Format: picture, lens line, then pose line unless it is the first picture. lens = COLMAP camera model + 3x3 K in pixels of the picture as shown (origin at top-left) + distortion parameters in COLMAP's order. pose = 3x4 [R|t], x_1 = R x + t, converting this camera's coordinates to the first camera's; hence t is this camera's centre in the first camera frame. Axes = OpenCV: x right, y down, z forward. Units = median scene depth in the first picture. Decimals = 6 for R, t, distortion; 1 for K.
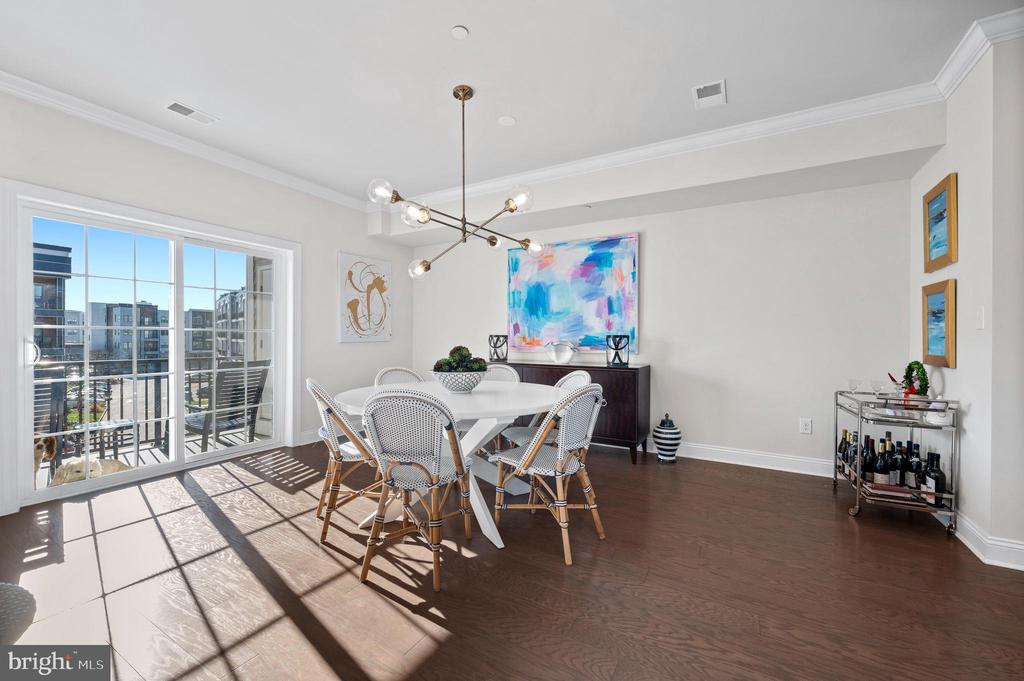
lens RADIAL K [[405.9, 0, 513.0], [0, 405.9, 342.3], [0, 0, 1]] dist [0.003647, -0.000380]
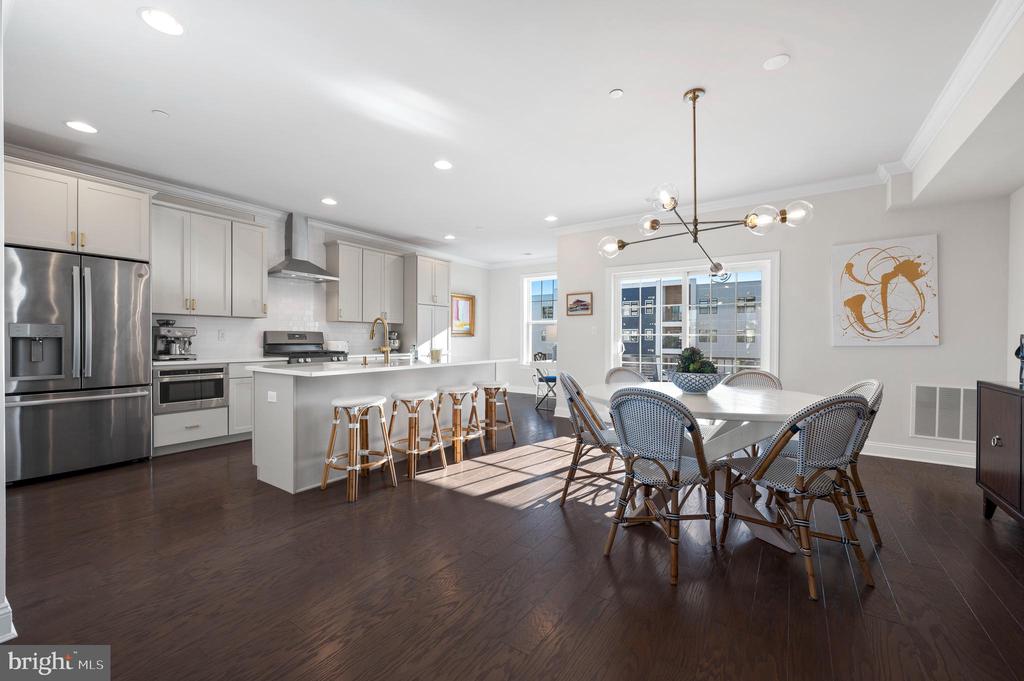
lens RADIAL K [[405.9, 0, 511.5], [0, 405.9, 336.6], [0, 0, 1]] dist [0.003647, -0.000380]
pose [[-0.070838, -0.010241, -0.997435, 0.510168], [-0.017398, 0.999808, -0.009030, 0.000325], [0.997336, 0.016714, -0.071003, 0.348507]]
